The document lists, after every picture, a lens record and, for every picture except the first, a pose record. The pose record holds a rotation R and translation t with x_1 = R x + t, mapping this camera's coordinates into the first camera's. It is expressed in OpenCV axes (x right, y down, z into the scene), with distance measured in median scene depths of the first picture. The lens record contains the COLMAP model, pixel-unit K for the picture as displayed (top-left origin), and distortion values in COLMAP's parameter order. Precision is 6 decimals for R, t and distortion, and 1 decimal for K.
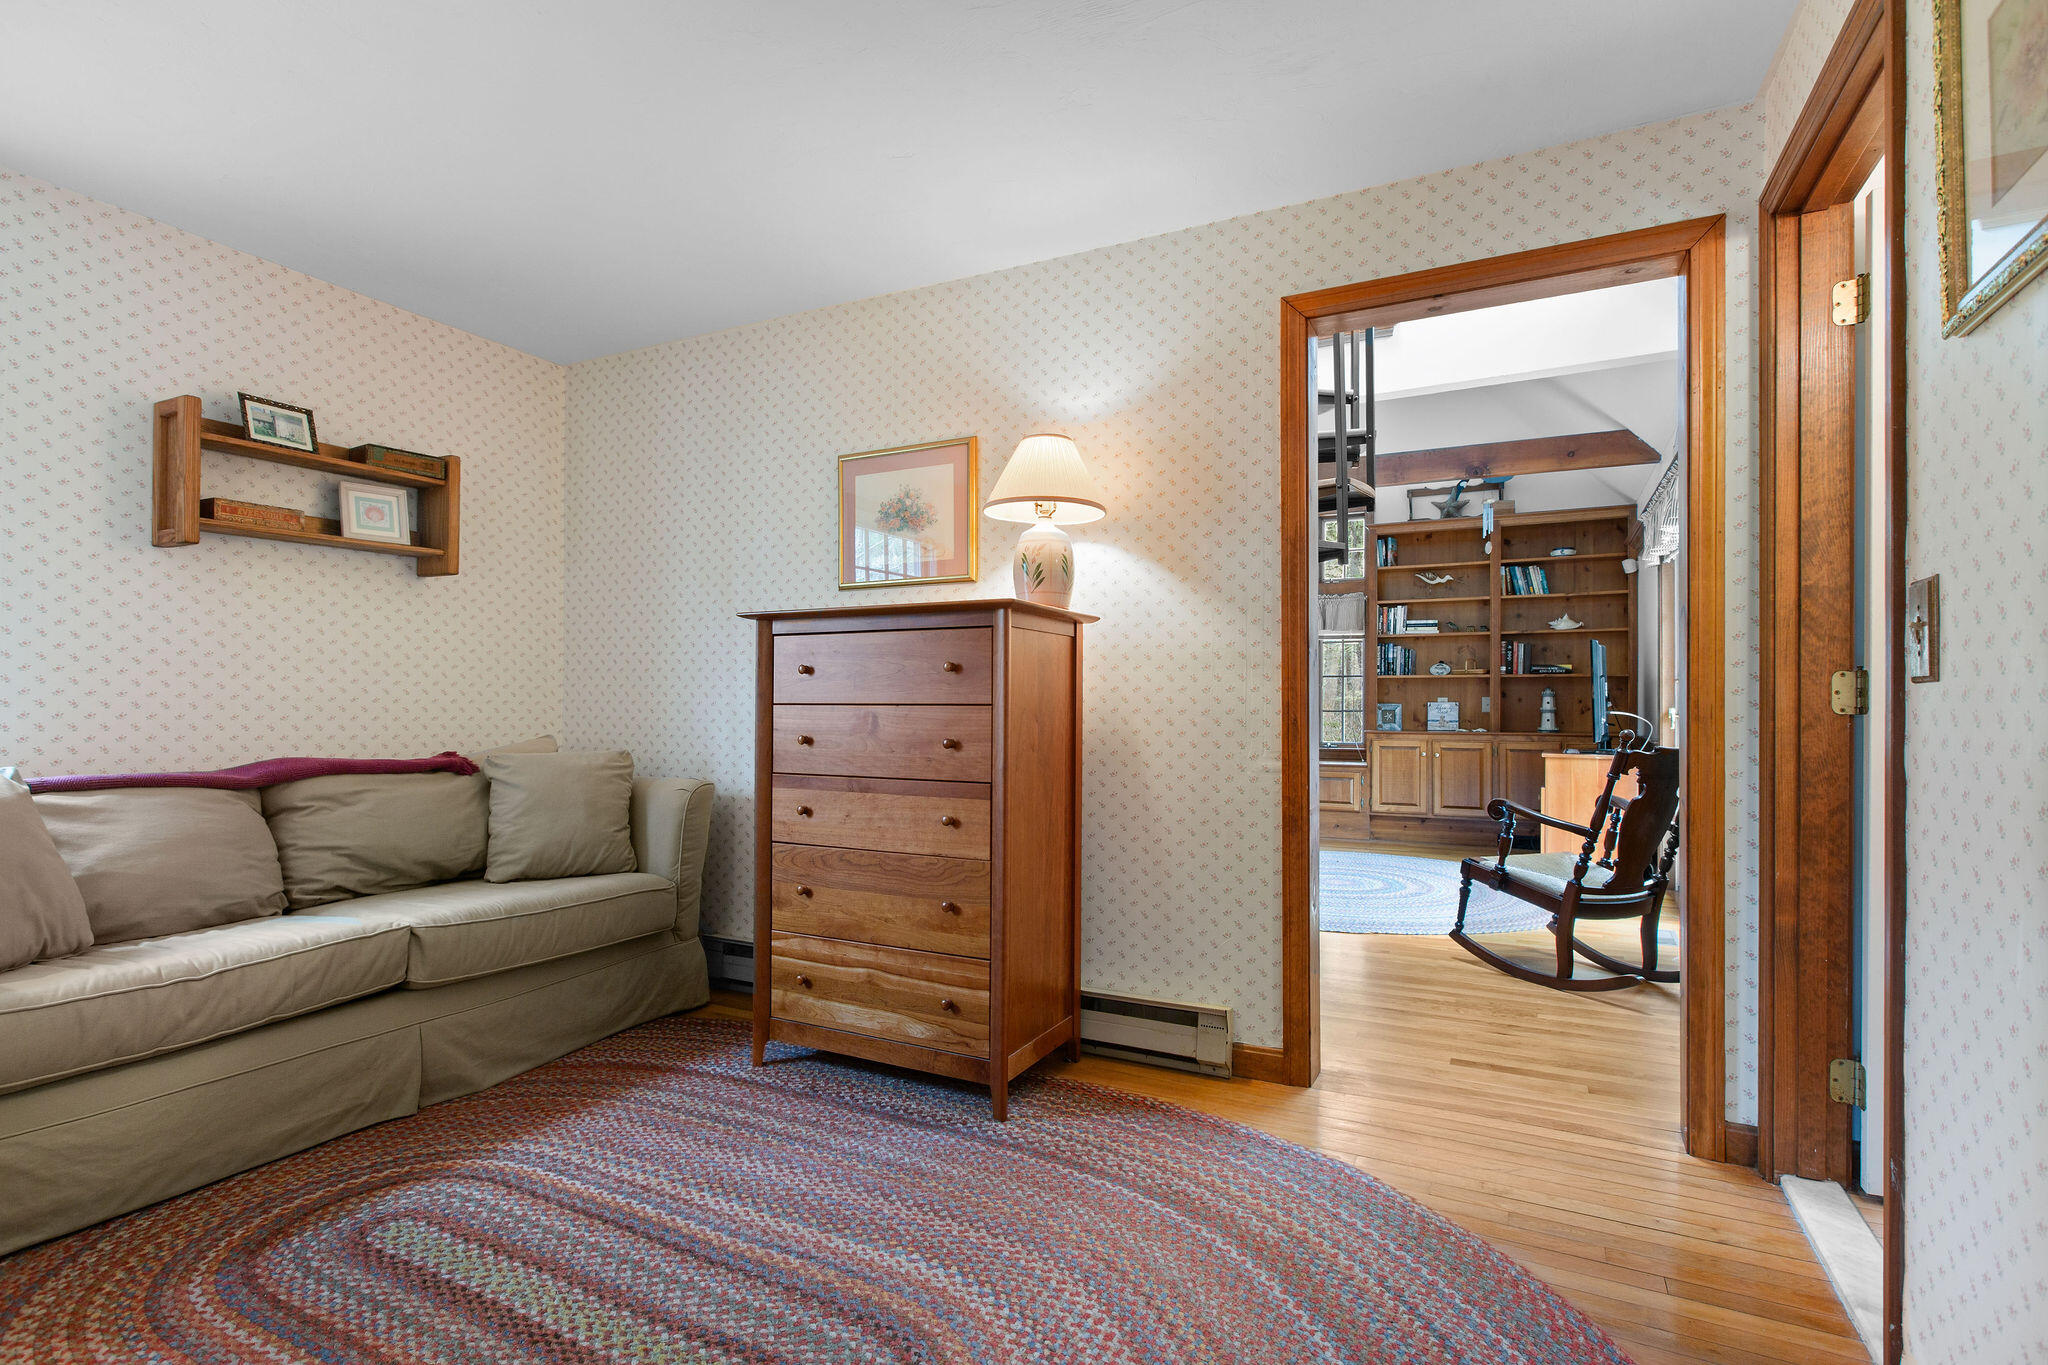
lens RADIAL K [[986.3, 0, 1019.0], [0, 986.3, 697.2], [0, 0, 1]] dist [-0.001959, -0.000760]
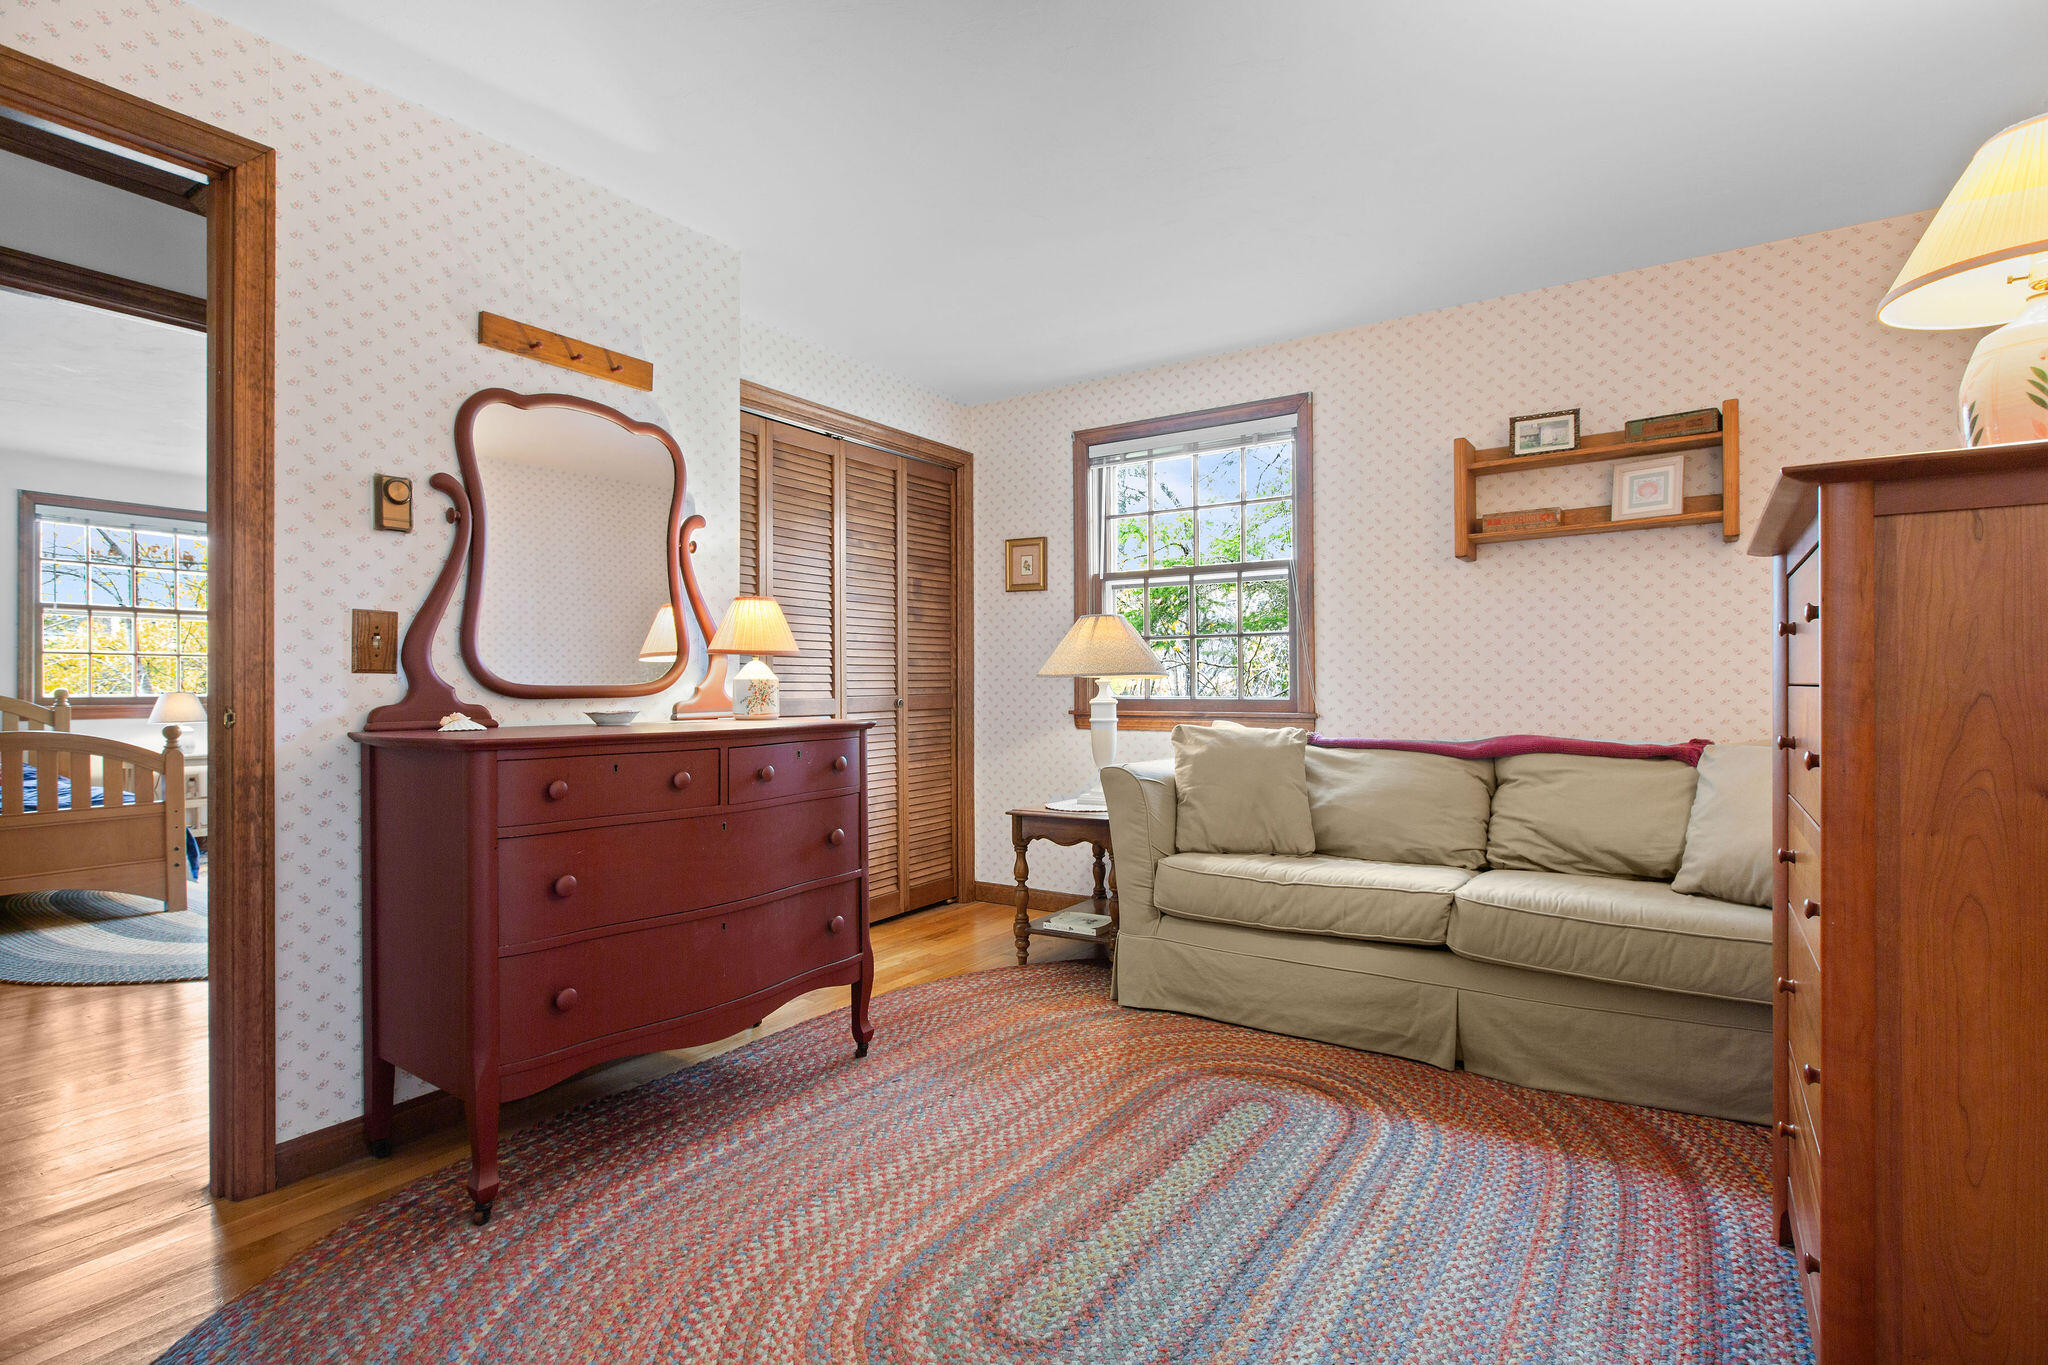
lens RADIAL K [[986.3, 0, 1021.6], [0, 986.3, 681.4], [0, 0, 1]] dist [-0.001959, -0.000760]
pose [[-0.125047, -0.010190, -0.992099, 0.477035], [0.012461, 0.999852, -0.011841, 0.007773], [0.992073, -0.013844, -0.124901, 0.637745]]
